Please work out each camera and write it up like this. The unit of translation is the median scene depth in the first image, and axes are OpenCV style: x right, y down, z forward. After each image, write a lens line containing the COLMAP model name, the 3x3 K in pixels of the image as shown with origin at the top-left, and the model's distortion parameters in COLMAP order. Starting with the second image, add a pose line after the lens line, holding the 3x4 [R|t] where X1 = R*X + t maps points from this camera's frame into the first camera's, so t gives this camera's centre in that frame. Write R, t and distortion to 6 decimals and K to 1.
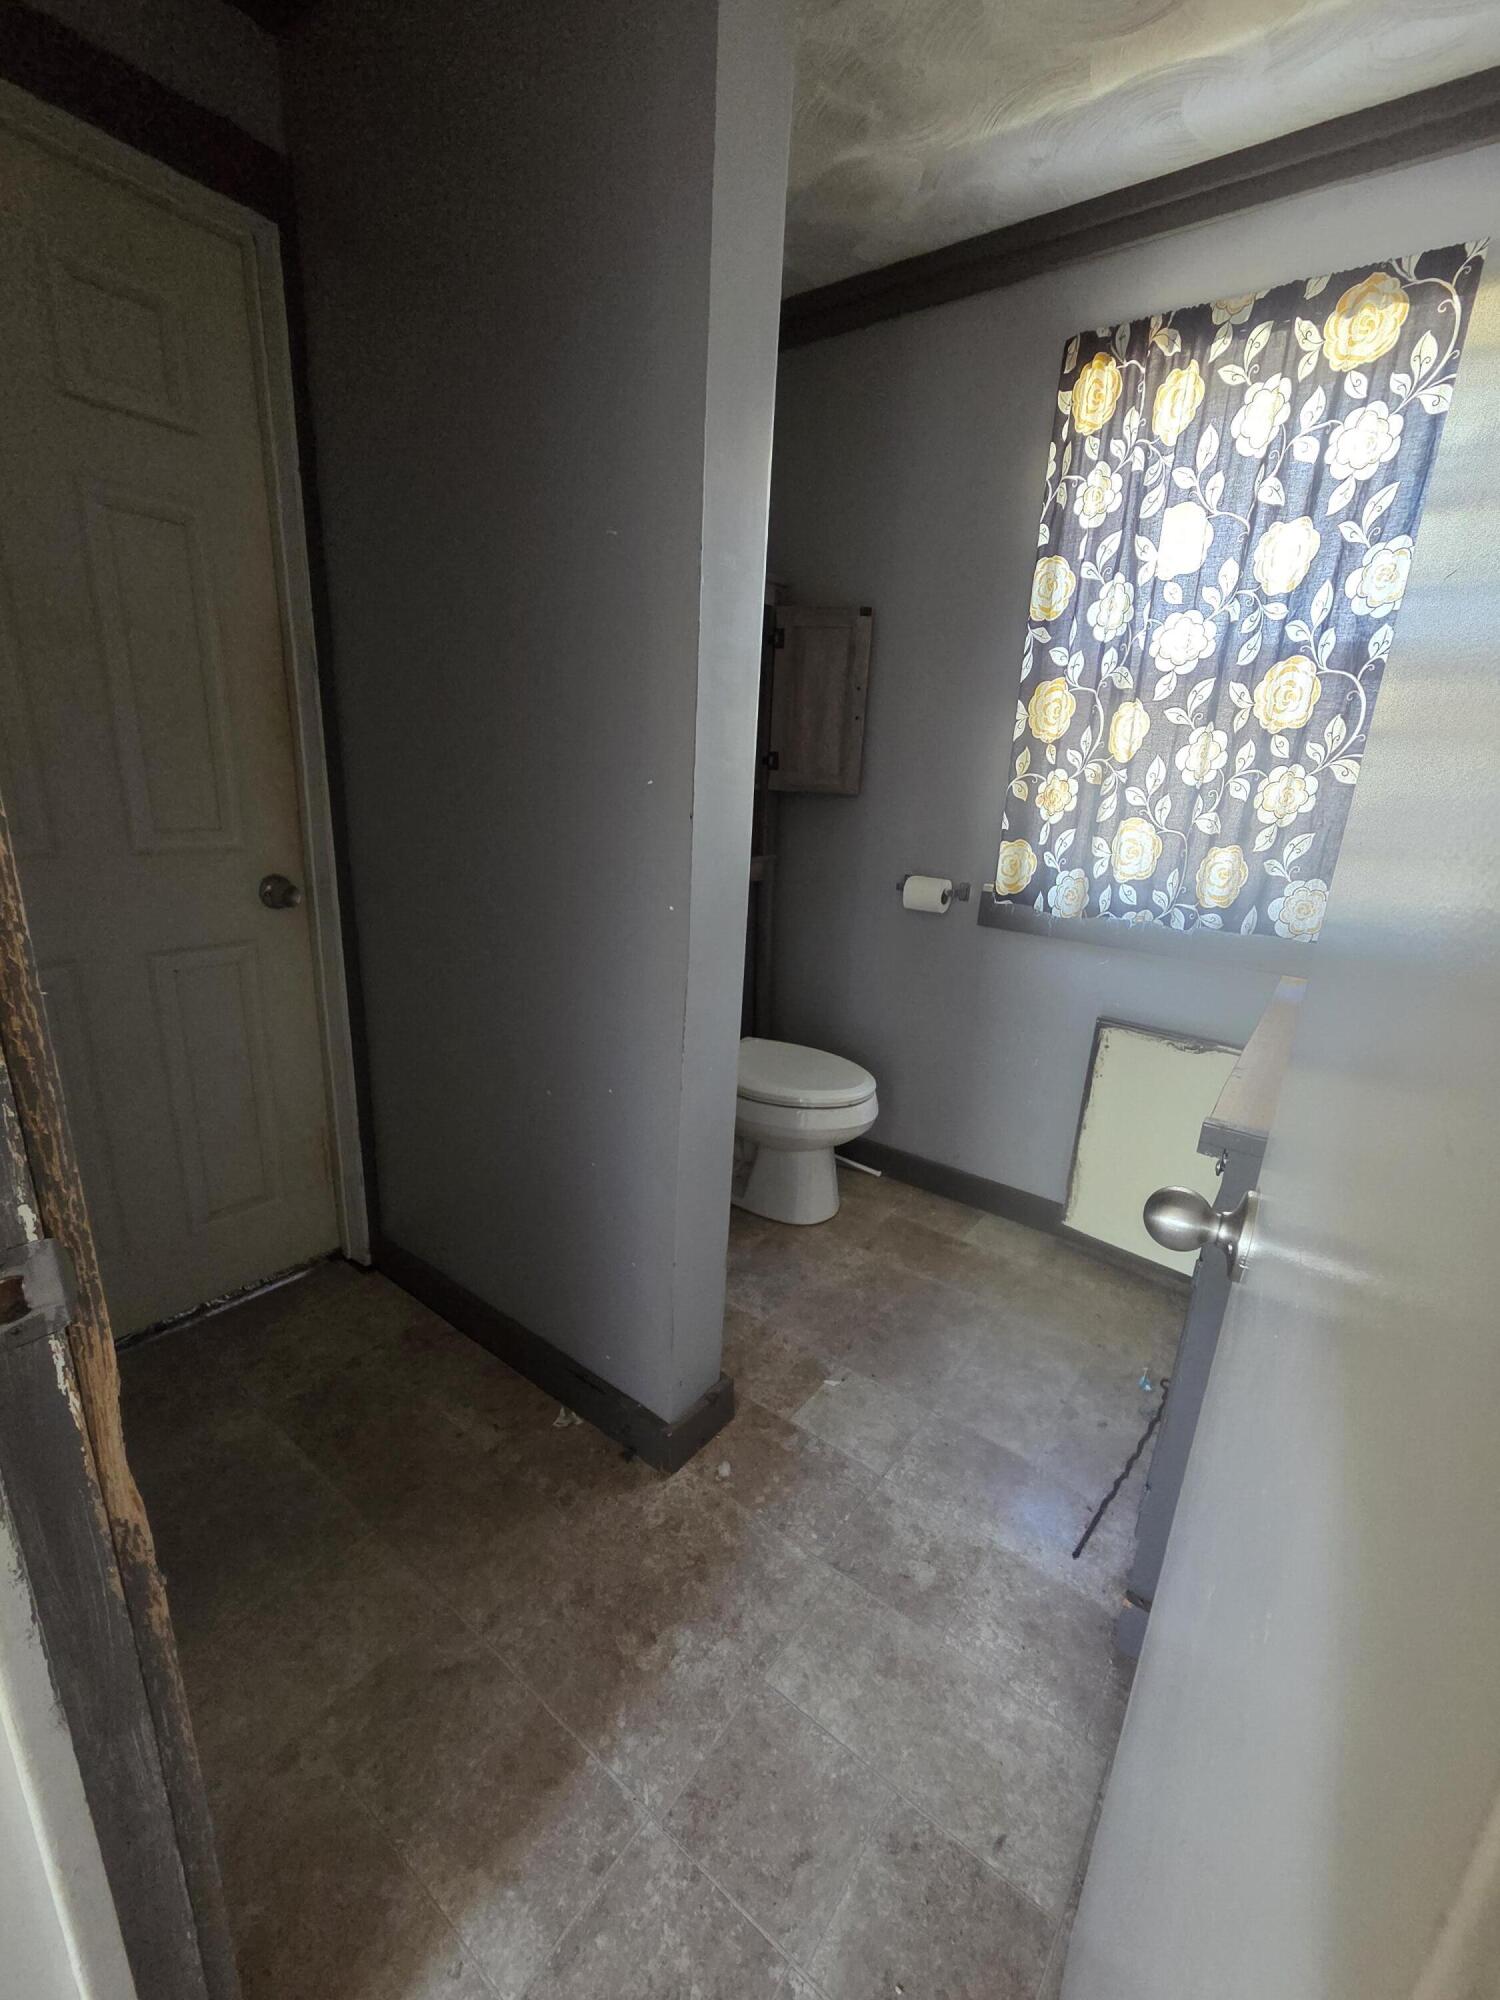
lens RADIAL K [[822.4, 0, 748.0], [0, 822.4, 1003.8], [0, 0, 1]] dist [0.001623, -0.000311]
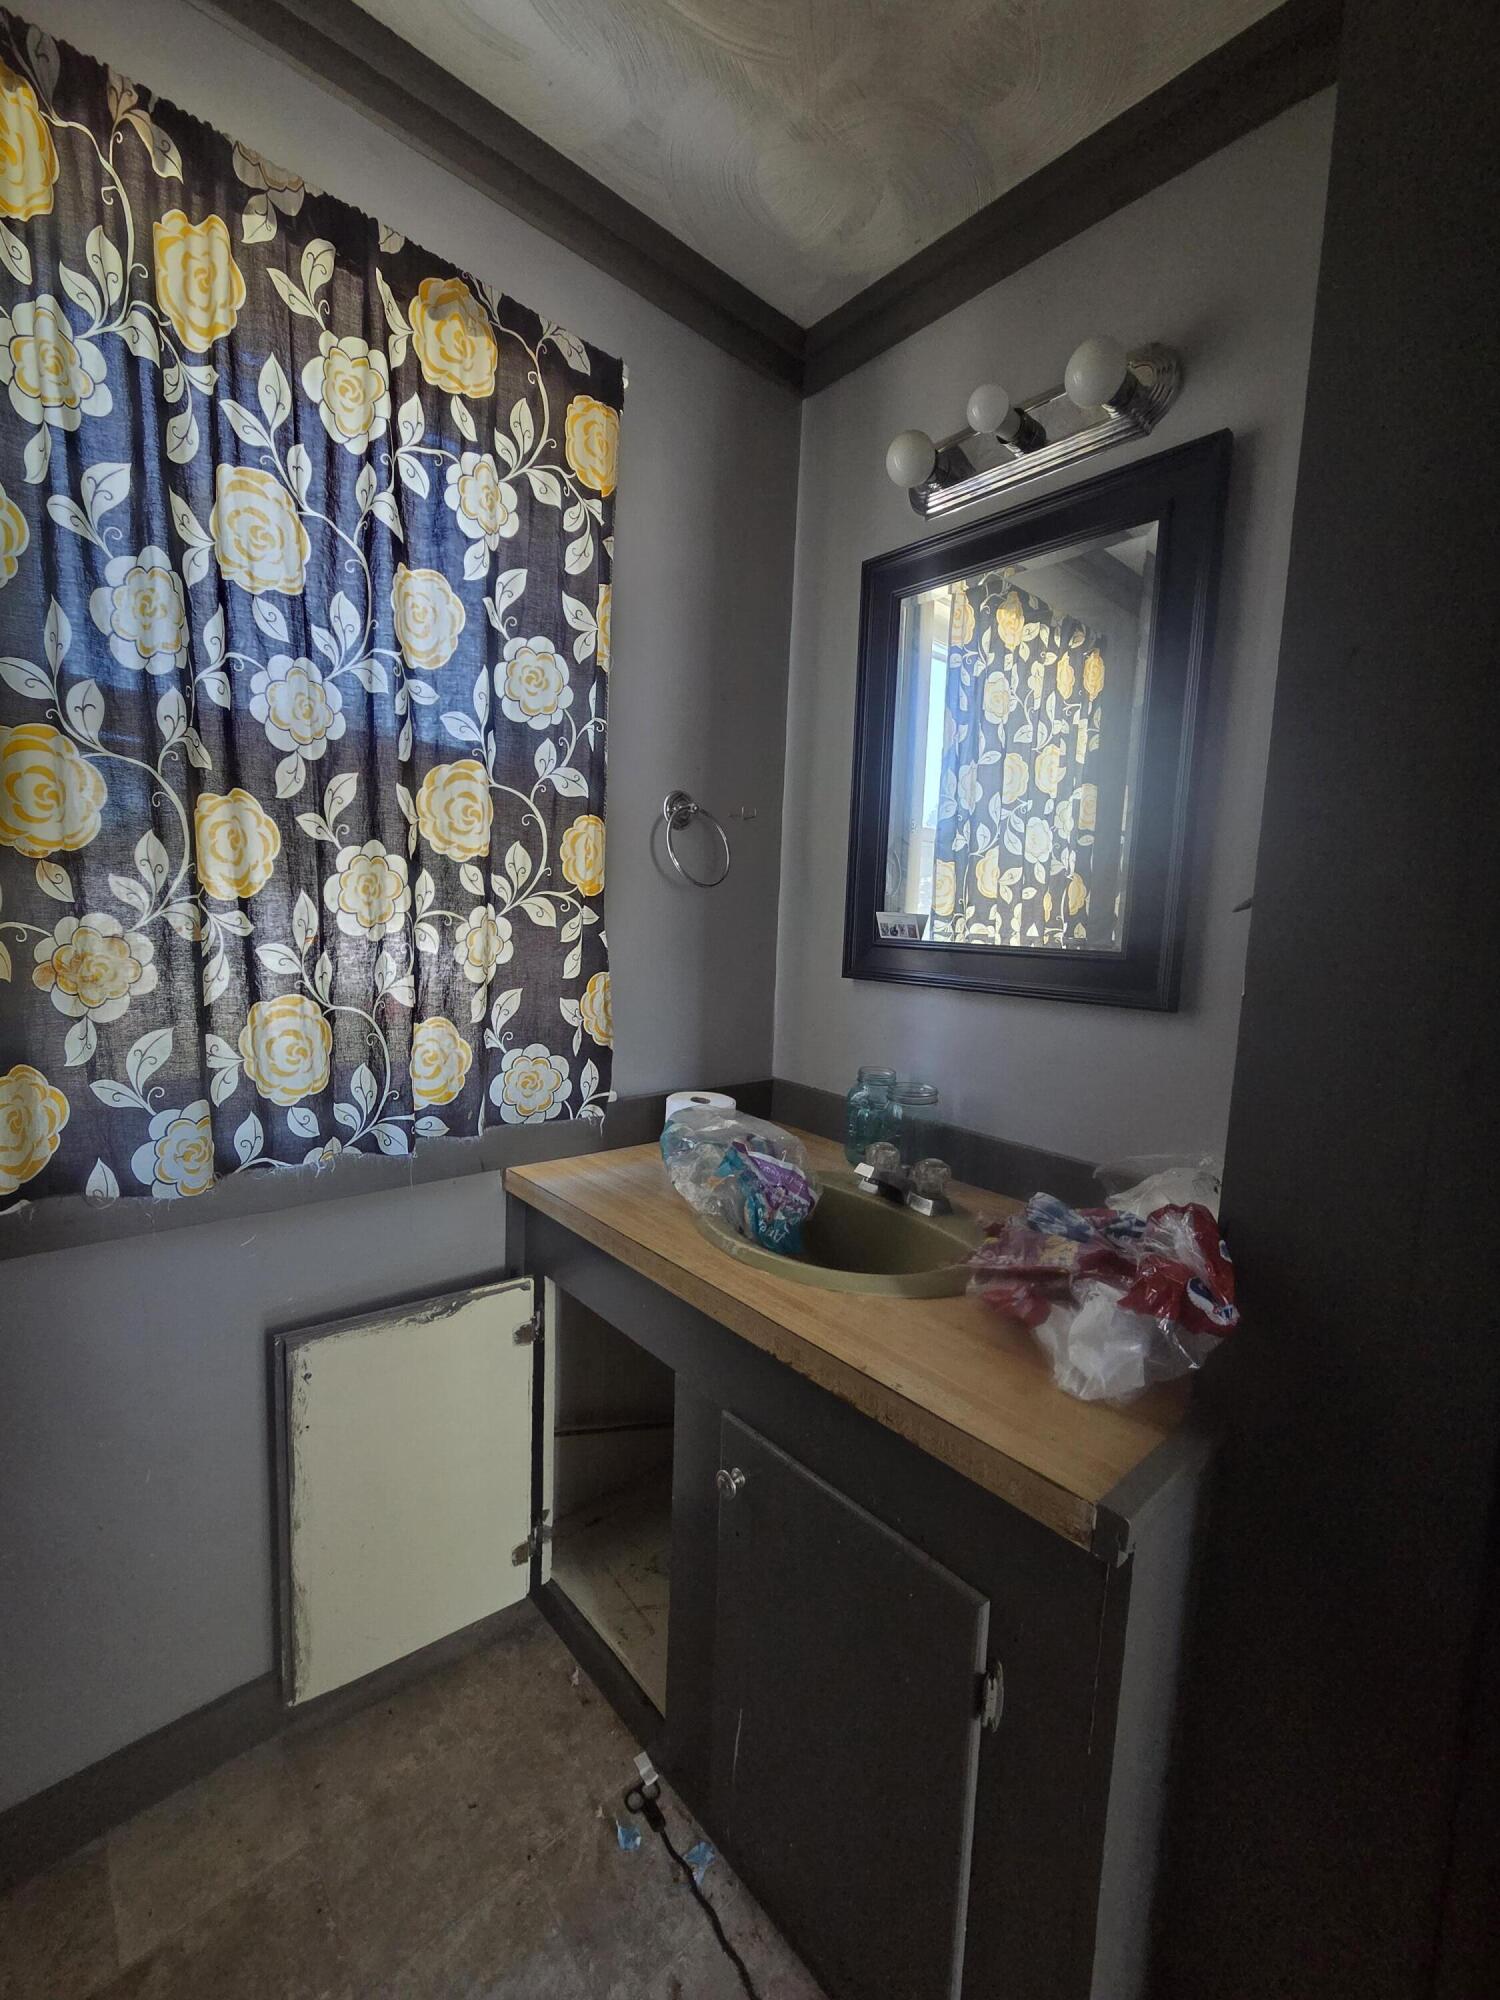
lens RADIAL K [[822.4, 0, 751.7], [0, 822.4, 1008.6], [0, 0, 1]] dist [0.001623, -0.000311]
pose [[0.189532, -0.156239, 0.969364, -0.027514], [0.242570, 0.964108, 0.107964, -0.215288], [-0.951440, 0.214676, 0.220628, 0.611953]]
